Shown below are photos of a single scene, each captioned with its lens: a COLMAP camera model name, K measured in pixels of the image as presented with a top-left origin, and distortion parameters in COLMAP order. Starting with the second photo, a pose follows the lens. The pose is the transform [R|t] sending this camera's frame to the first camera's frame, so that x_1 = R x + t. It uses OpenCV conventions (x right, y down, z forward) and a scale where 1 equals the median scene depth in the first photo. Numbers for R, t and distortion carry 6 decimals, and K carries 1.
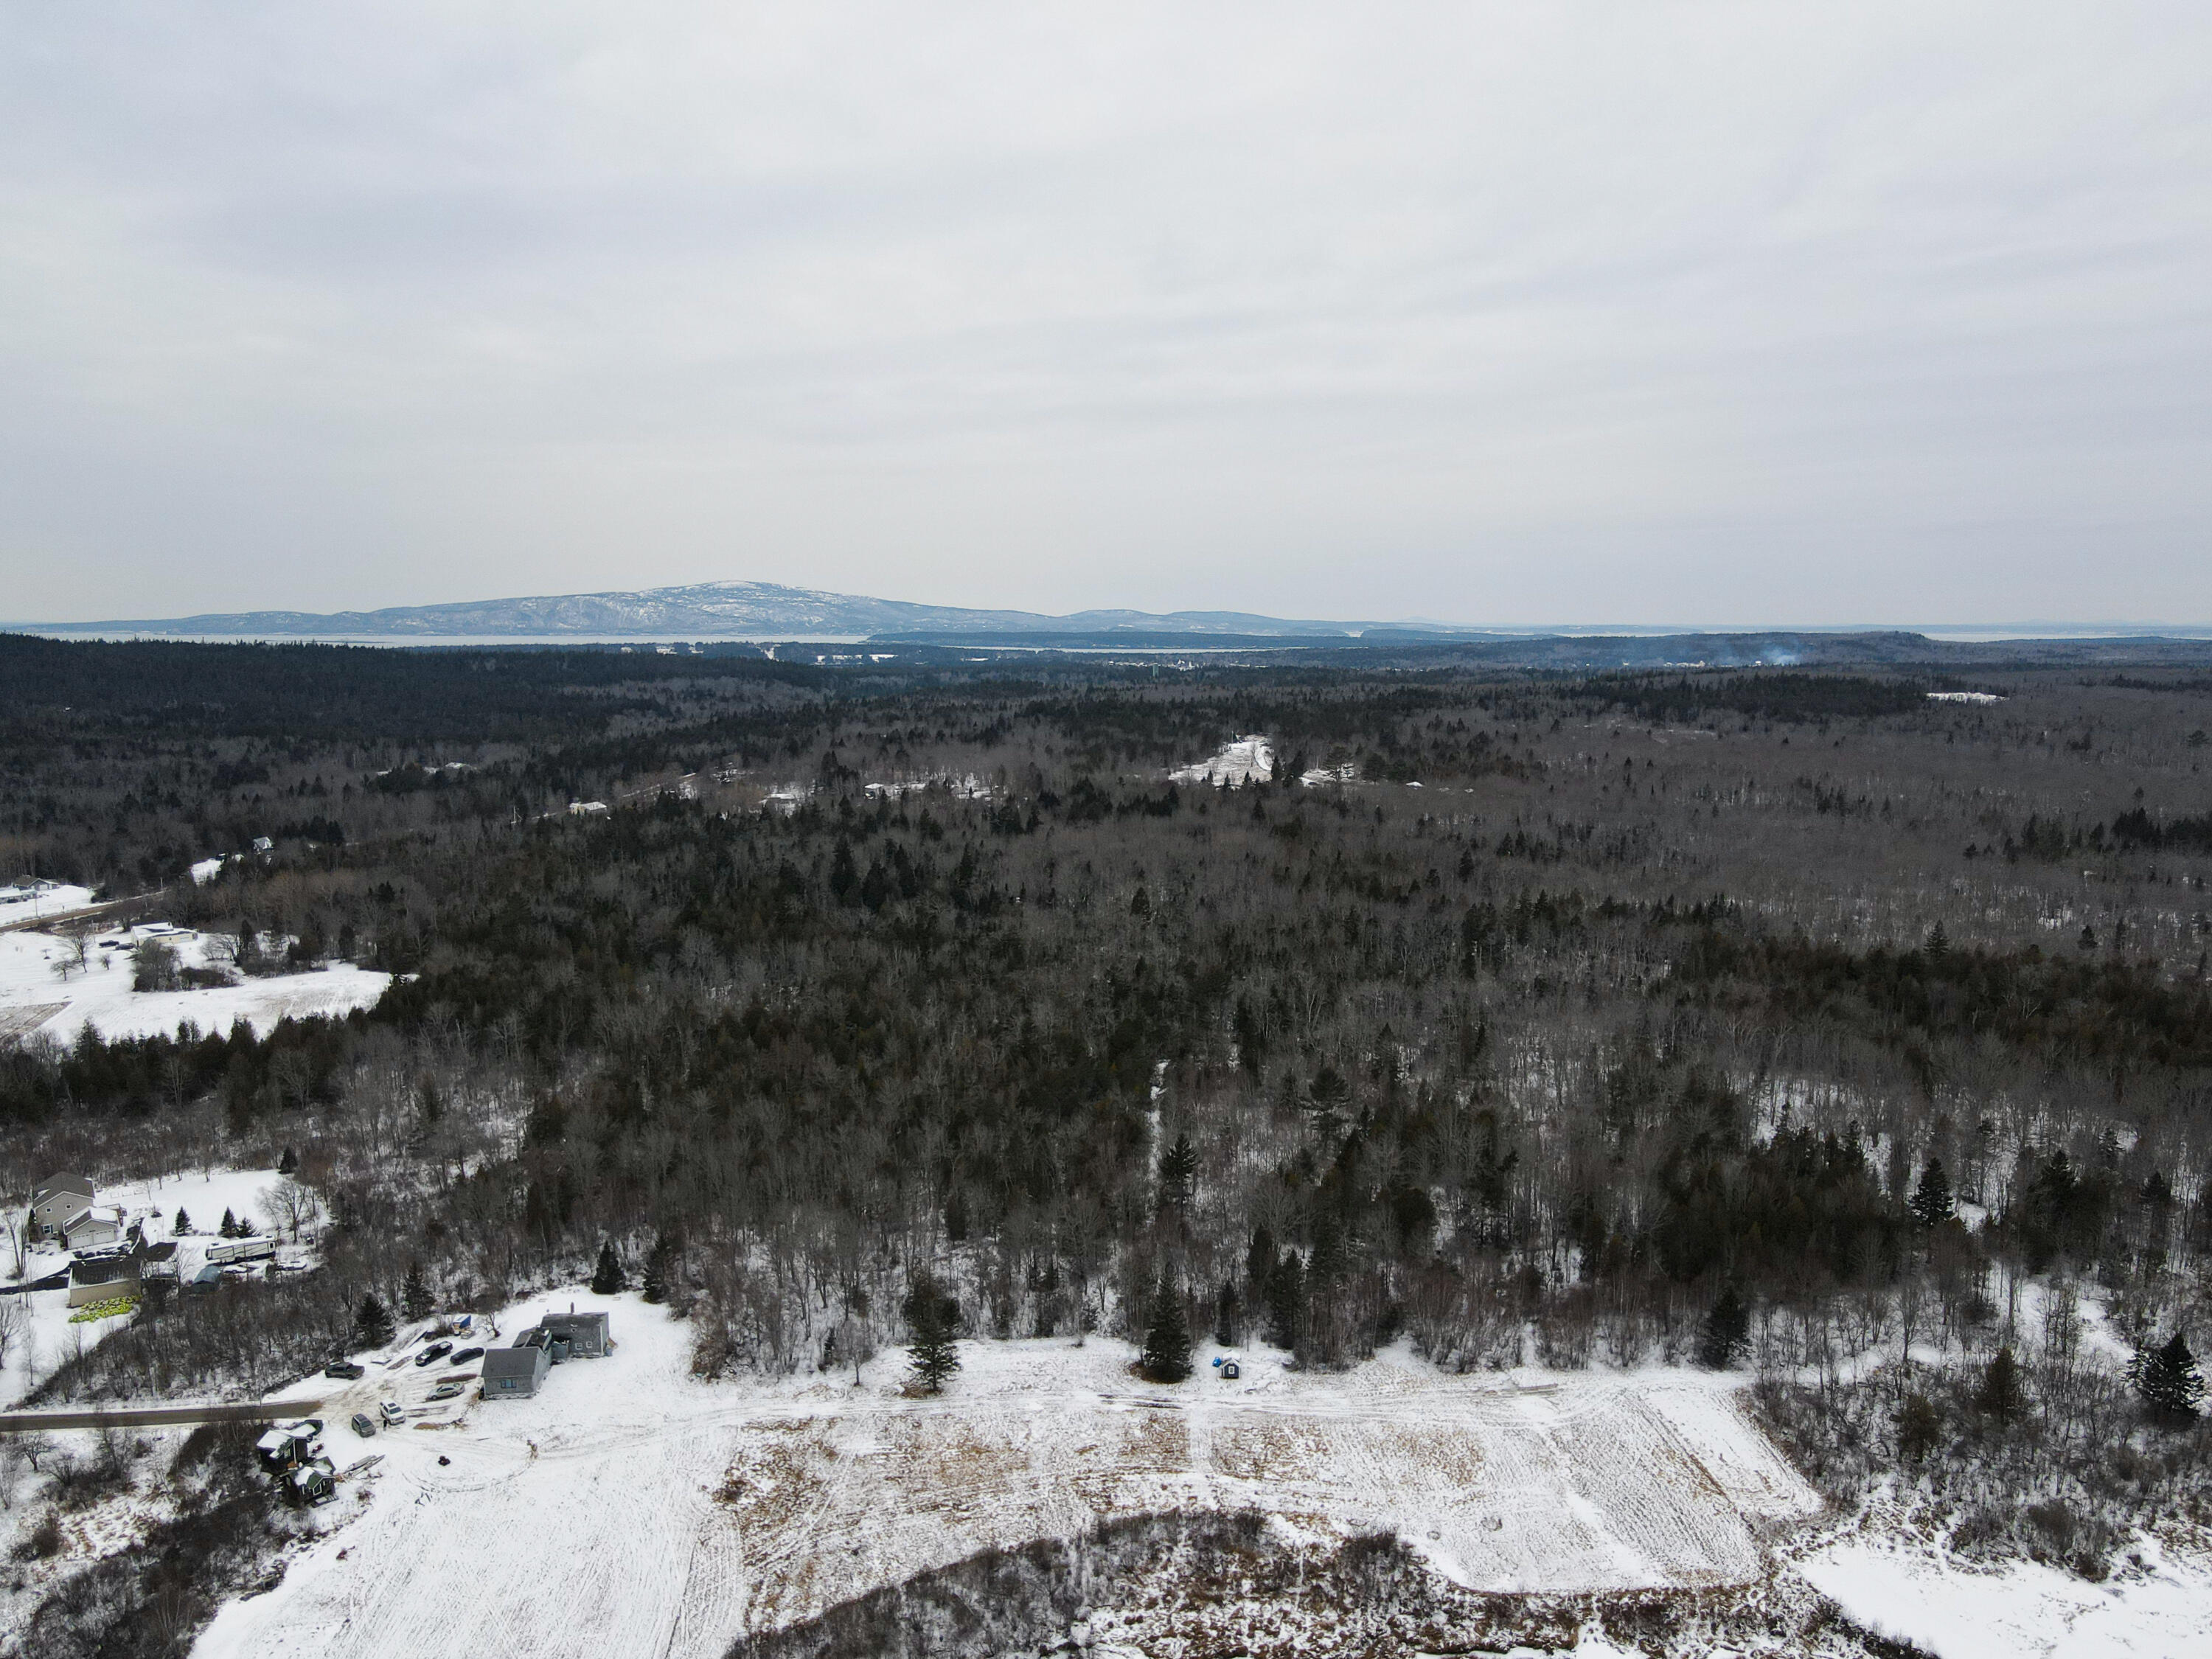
lens RADIAL K [[1624.4, 0, 1123.3], [0, 1624.4, 829.2], [0, 0, 1]] dist [0.001678, 0.020926]
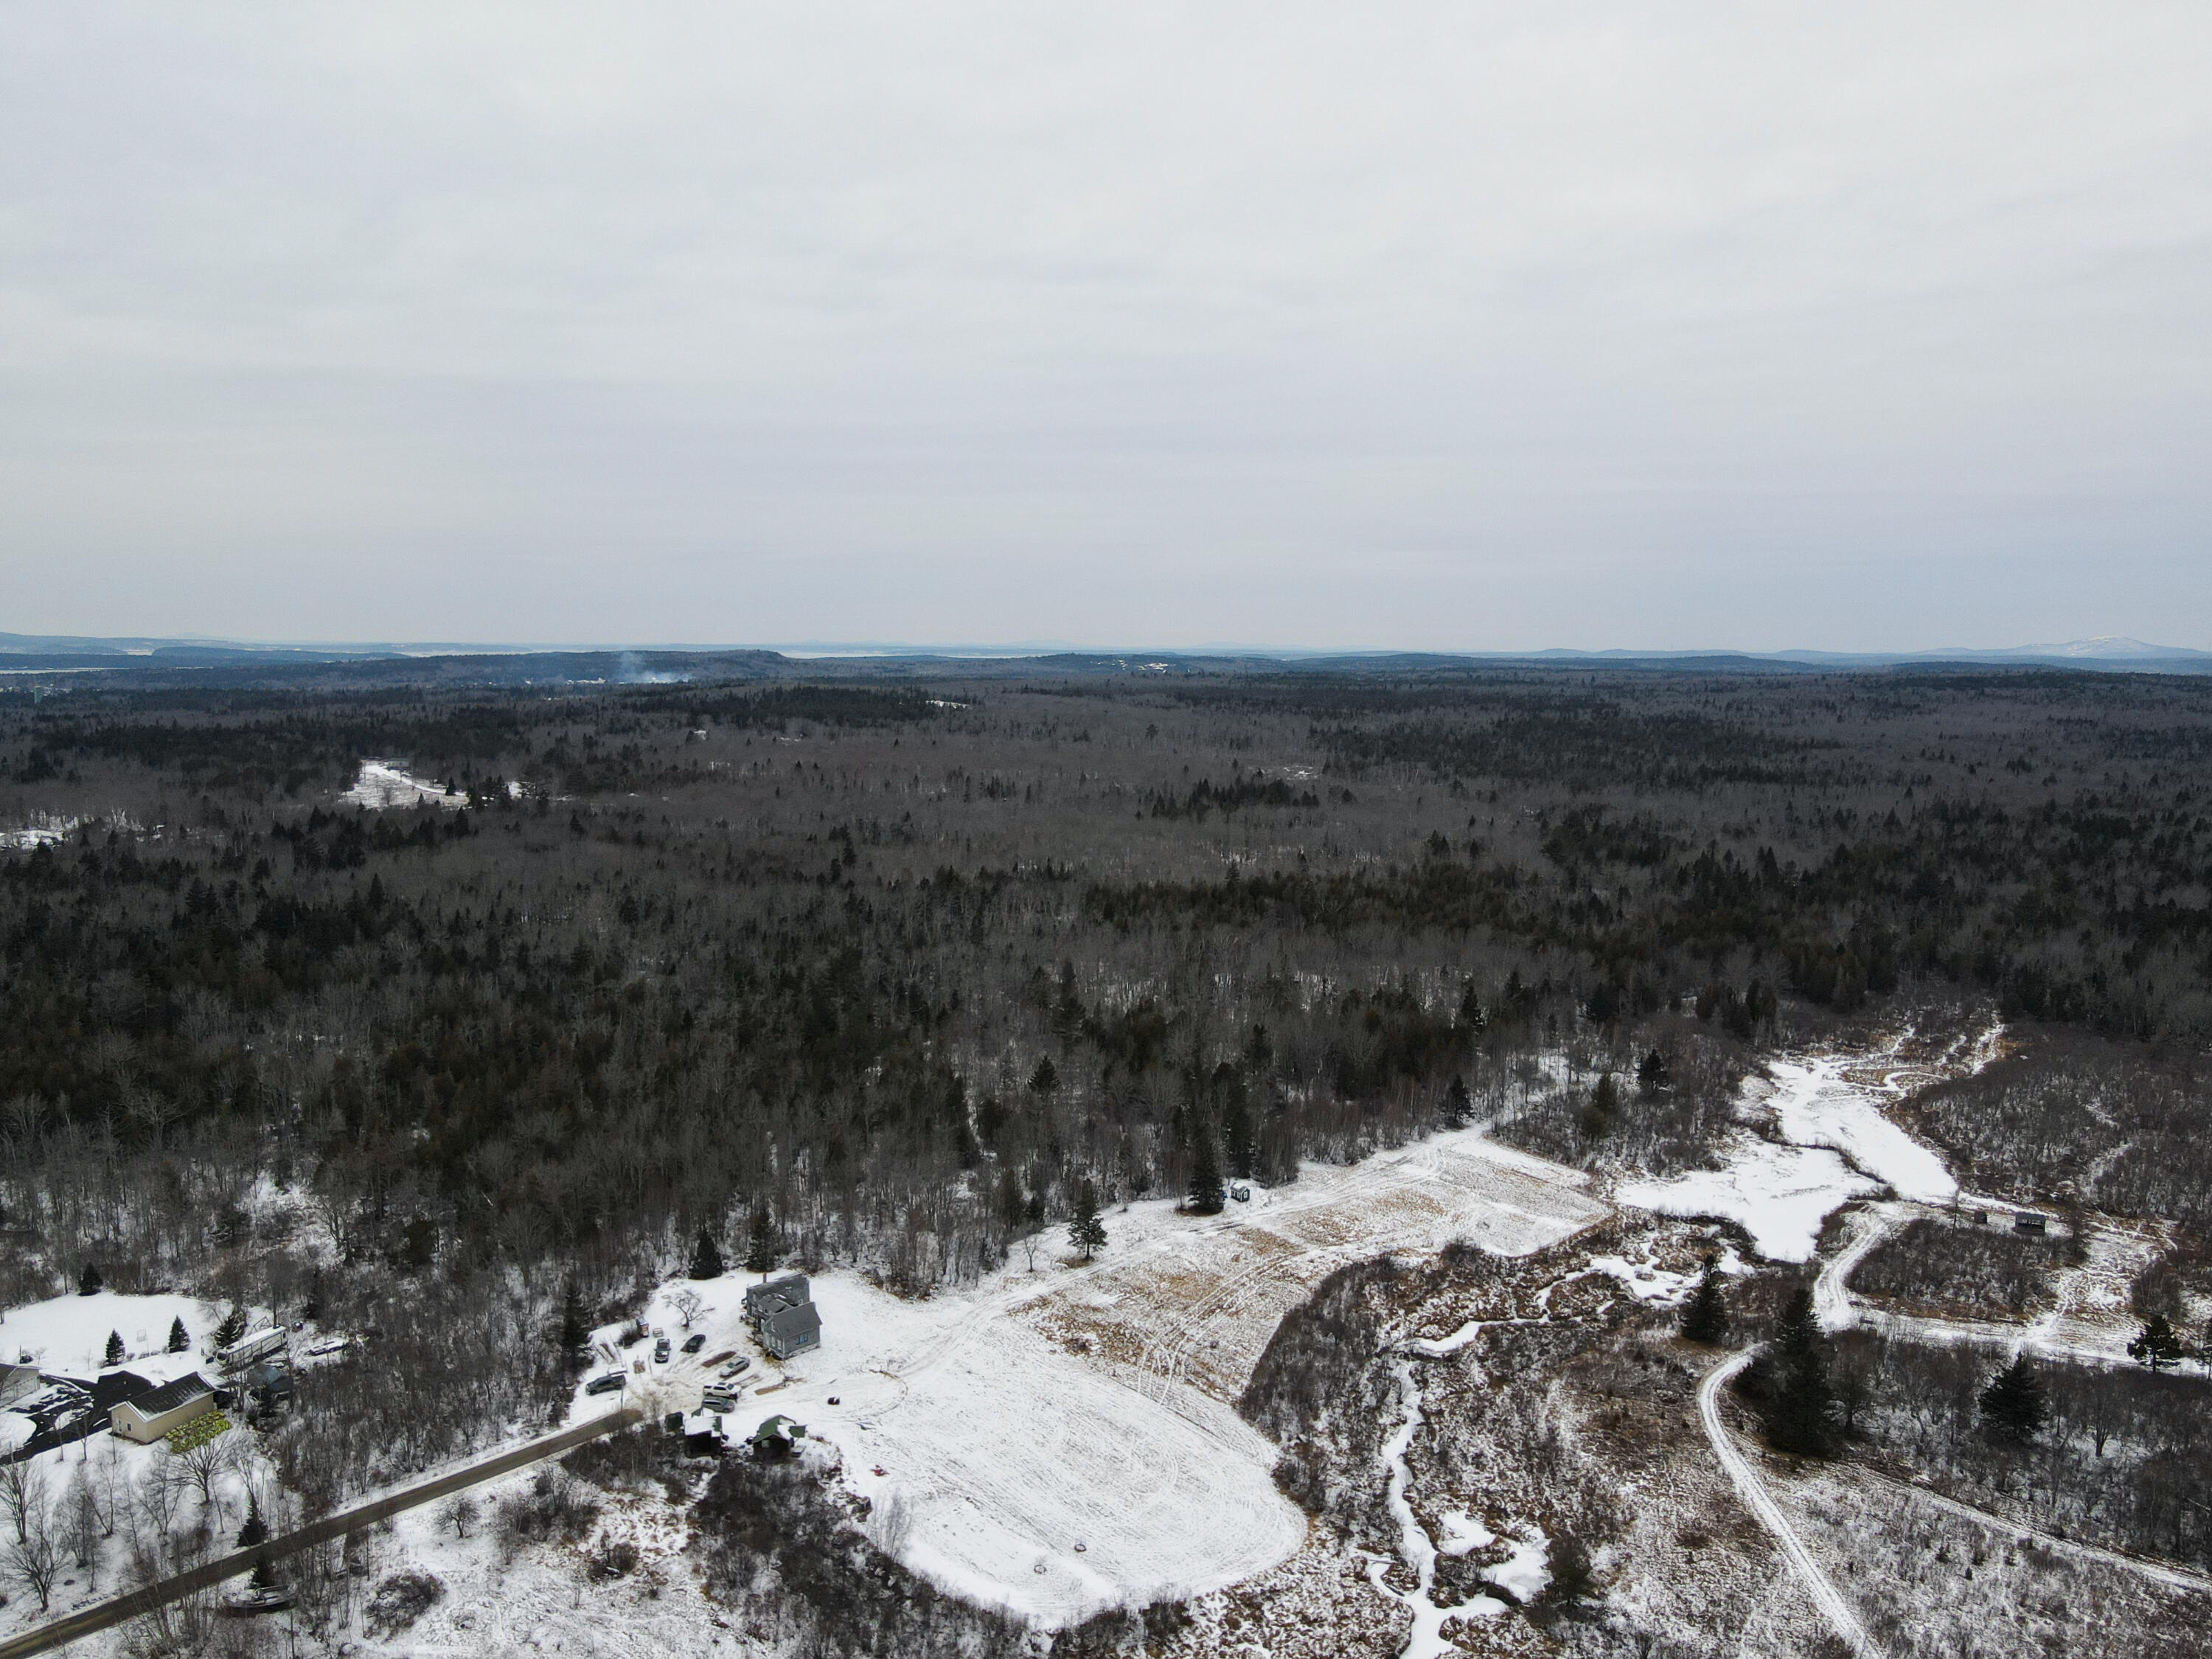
lens RADIAL K [[1624.4, 0, 1123.3], [0, 1624.4, 829.2], [0, 0, 1]] dist [0.001678, 0.020926]
pose [[0.766752, -0.069957, 0.638121, -0.897575], [0.077120, 0.996883, 0.016622, 0.002742], [-0.637295, 0.036467, 0.769757, 0.023419]]
